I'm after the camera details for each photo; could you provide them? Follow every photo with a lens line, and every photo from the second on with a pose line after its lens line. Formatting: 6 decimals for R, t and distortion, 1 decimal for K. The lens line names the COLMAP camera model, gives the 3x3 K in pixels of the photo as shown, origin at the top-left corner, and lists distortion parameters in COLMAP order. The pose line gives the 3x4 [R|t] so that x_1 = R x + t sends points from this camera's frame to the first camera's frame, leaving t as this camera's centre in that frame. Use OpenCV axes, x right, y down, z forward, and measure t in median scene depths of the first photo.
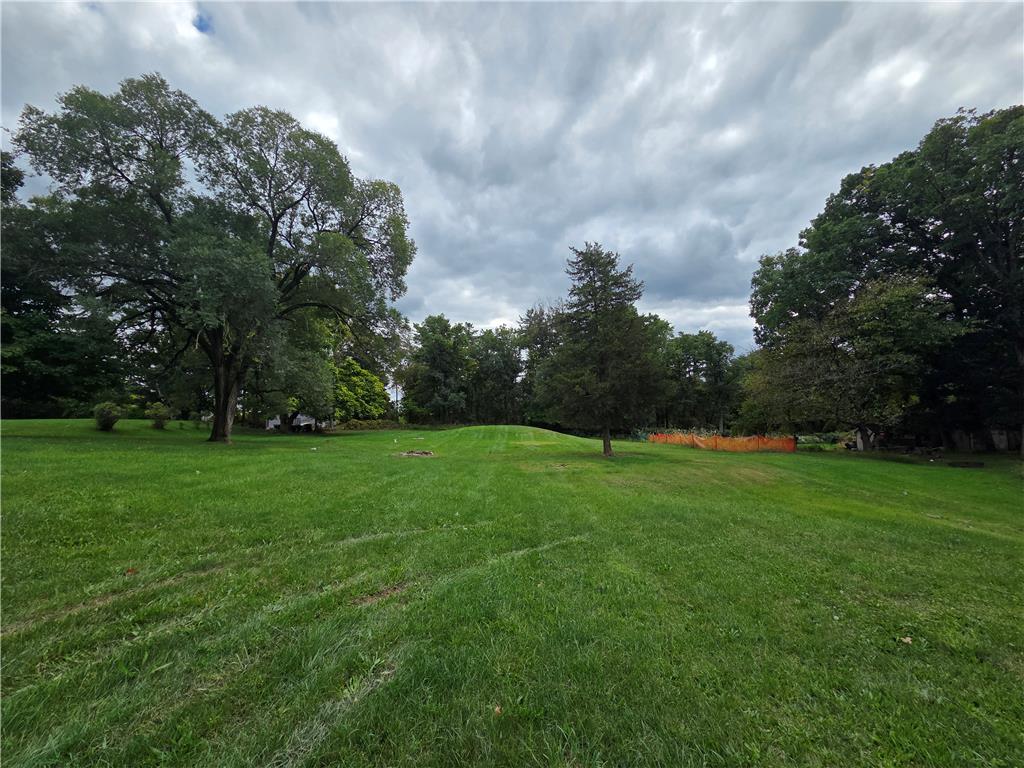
lens RADIAL K [[415.0, 0, 509.6], [0, 415.0, 390.4], [0, 0, 1]] dist [0.000018, 0.000473]
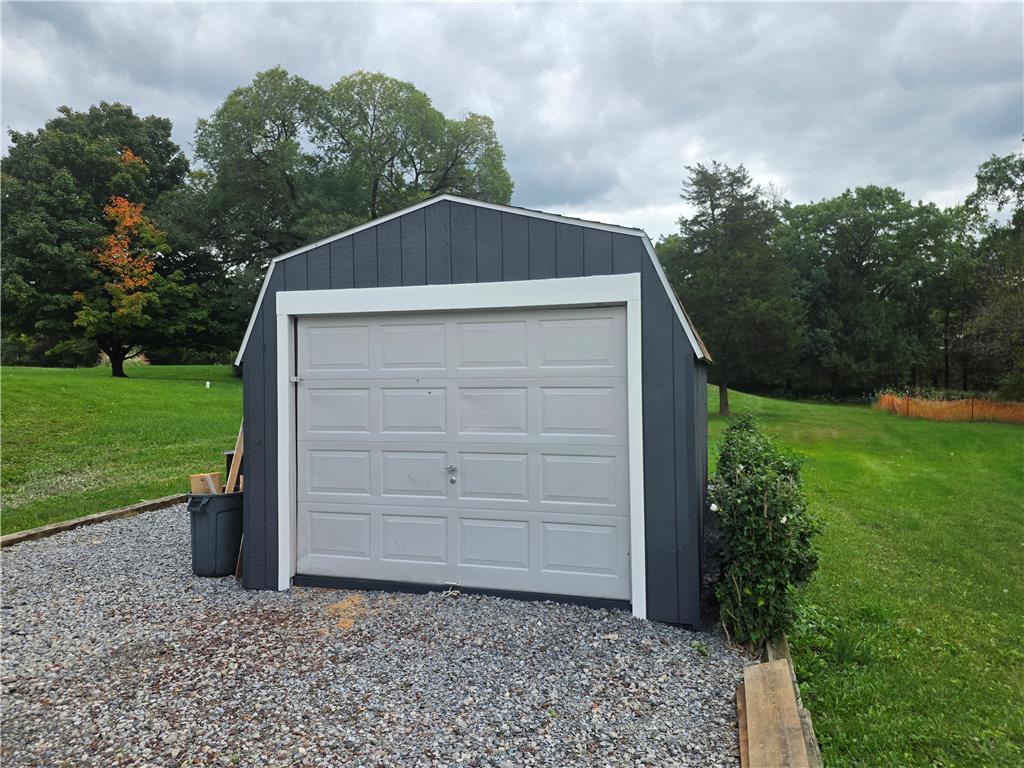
lens RADIAL K [[683.8, 0, 522.2], [0, 683.8, 357.5], [0, 0, 1]] dist [0.076874, -0.048750]
pose [[0.945483, 0.007124, -0.325595, 0.227566], [0.008677, 0.998855, 0.047052, -0.023218], [0.325557, -0.047312, 0.944338, -0.347583]]
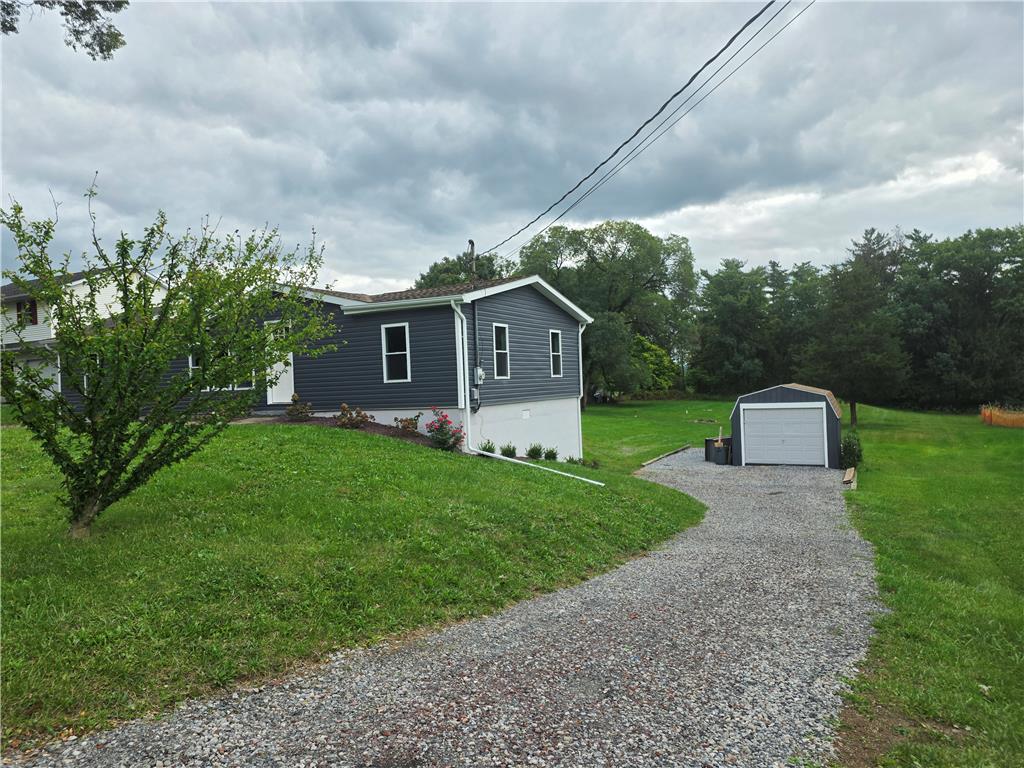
lens RADIAL K [[683.8, 0, 507.1], [0, 683.8, 380.5], [0, 0, 1]] dist [0.076874, -0.048750]
pose [[0.868800, -0.006673, -0.495118, 0.275129], [0.042947, 0.997157, 0.061921, -0.115543], [0.493297, -0.075061, 0.866616, -1.002125]]
